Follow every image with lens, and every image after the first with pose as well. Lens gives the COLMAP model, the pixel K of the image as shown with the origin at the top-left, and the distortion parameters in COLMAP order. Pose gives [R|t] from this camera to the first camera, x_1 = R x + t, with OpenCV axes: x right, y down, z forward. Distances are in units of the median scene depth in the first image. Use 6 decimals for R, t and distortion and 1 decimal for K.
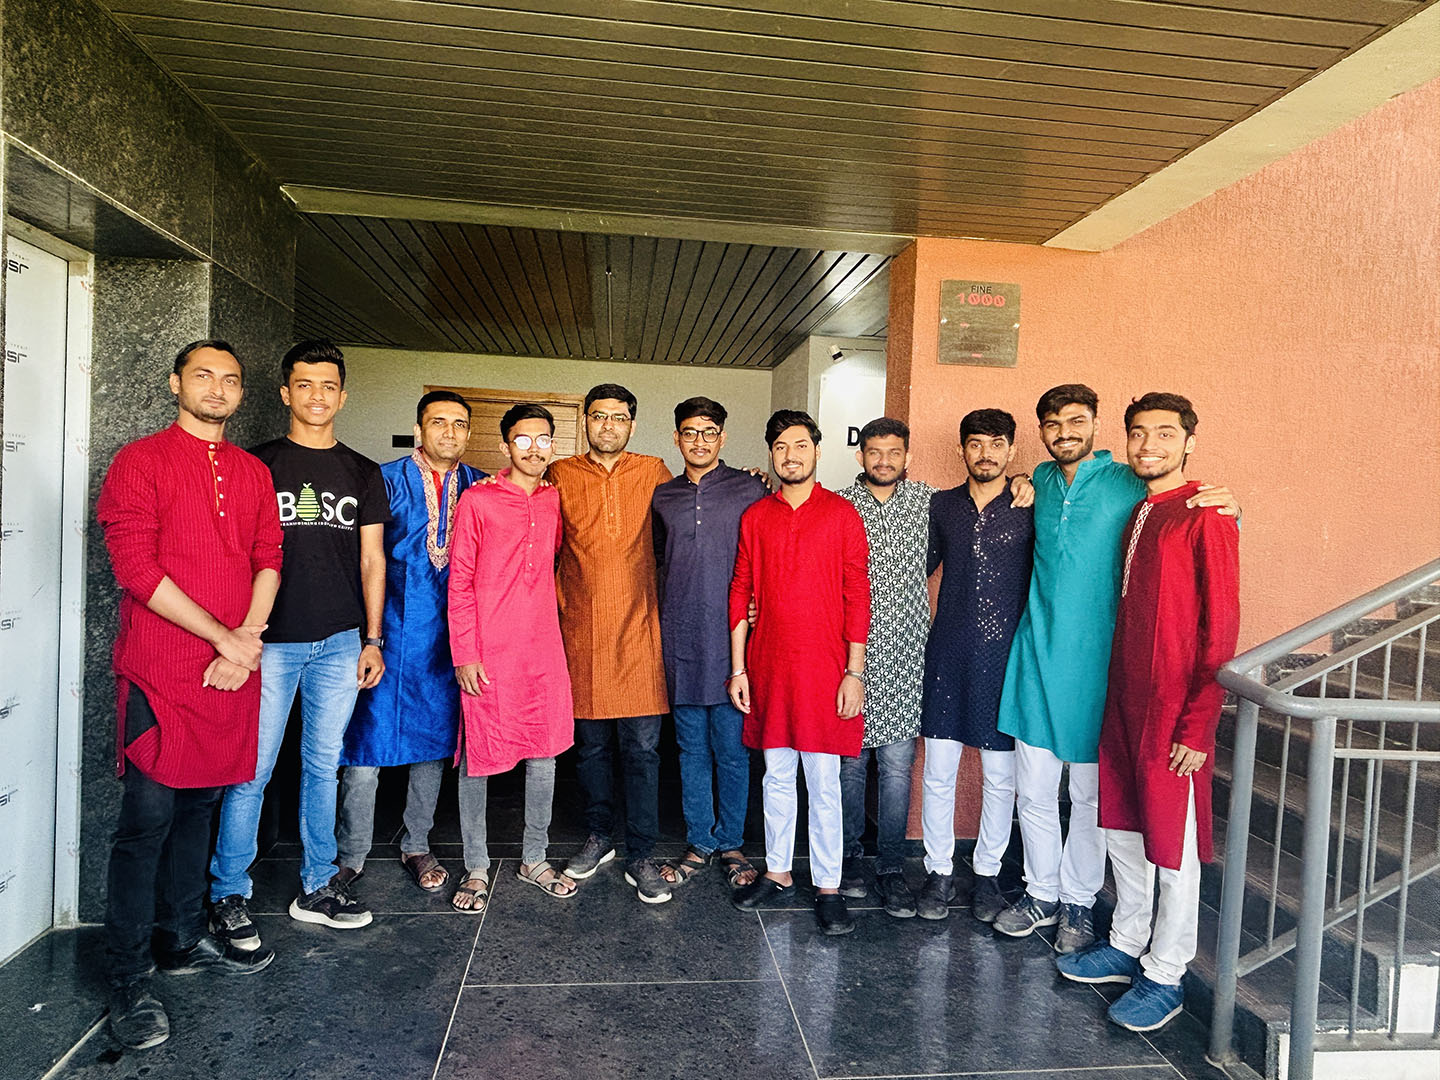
lens RADIAL K [[918.1, 0, 715.4], [0, 918.1, 538.1], [0, 0, 1]] dist [-0.007675, -0.000879]
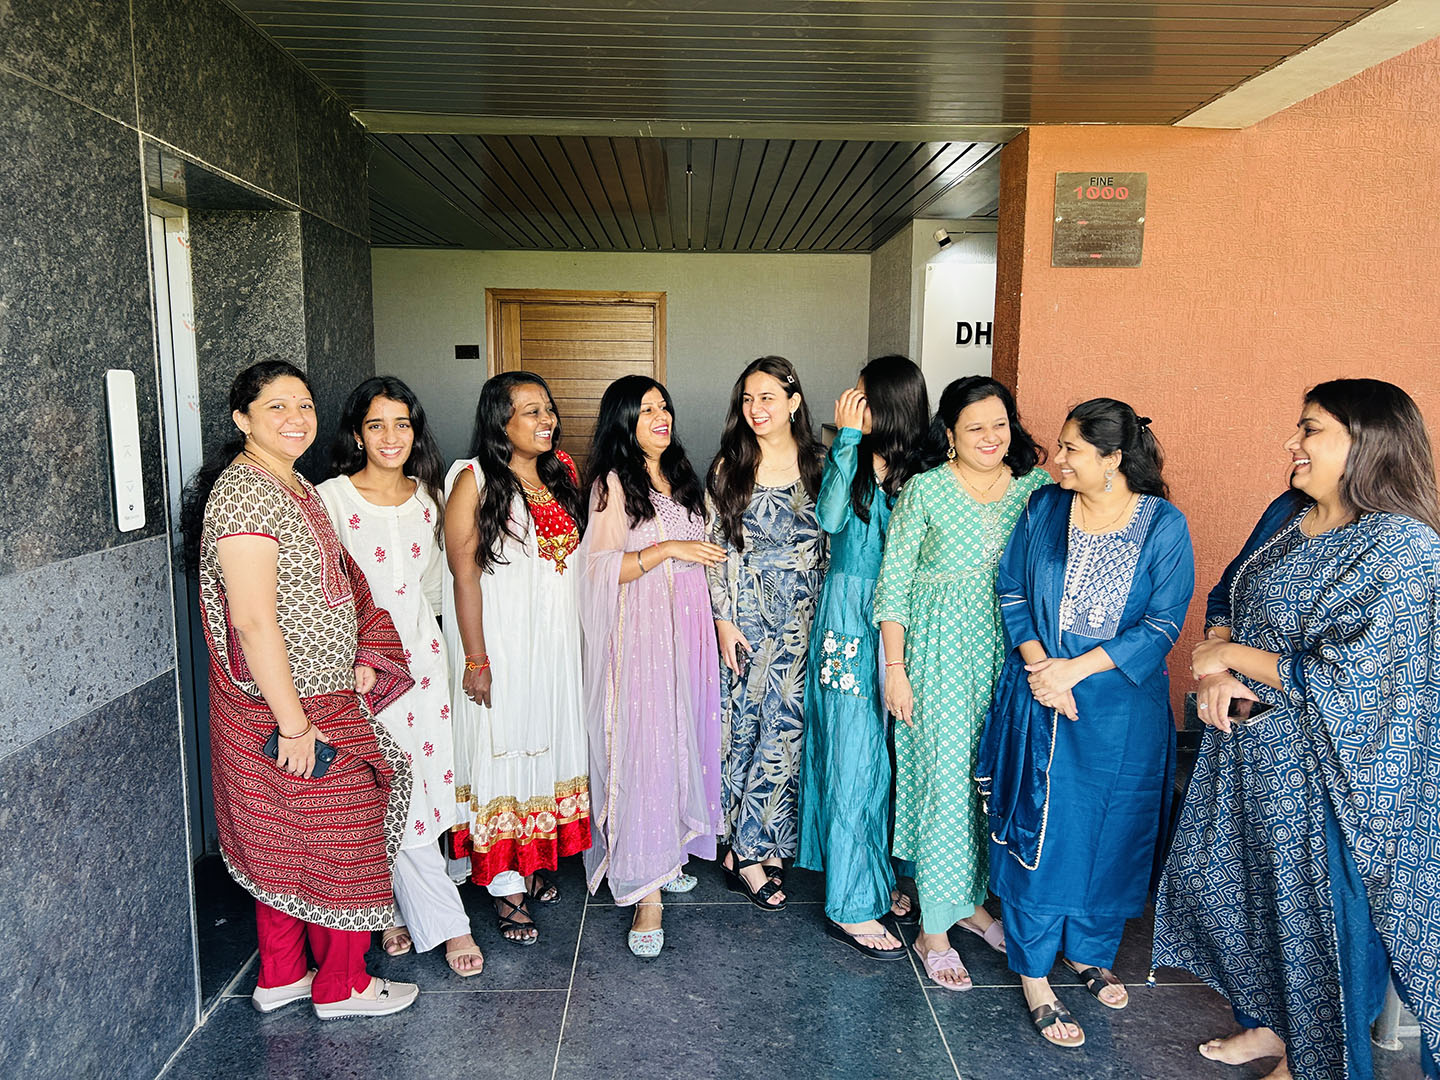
lens RADIAL K [[1093.4, 0, 720.5], [0, 1093.4, 546.3], [0, 0, 1]] dist [0.044941, -0.048641]
pose [[0.996528, -0.021247, -0.080498, -0.005584], [0.030197, 0.993288, 0.111657, -0.045682], [0.077585, -0.113701, 0.990481, -0.148632]]
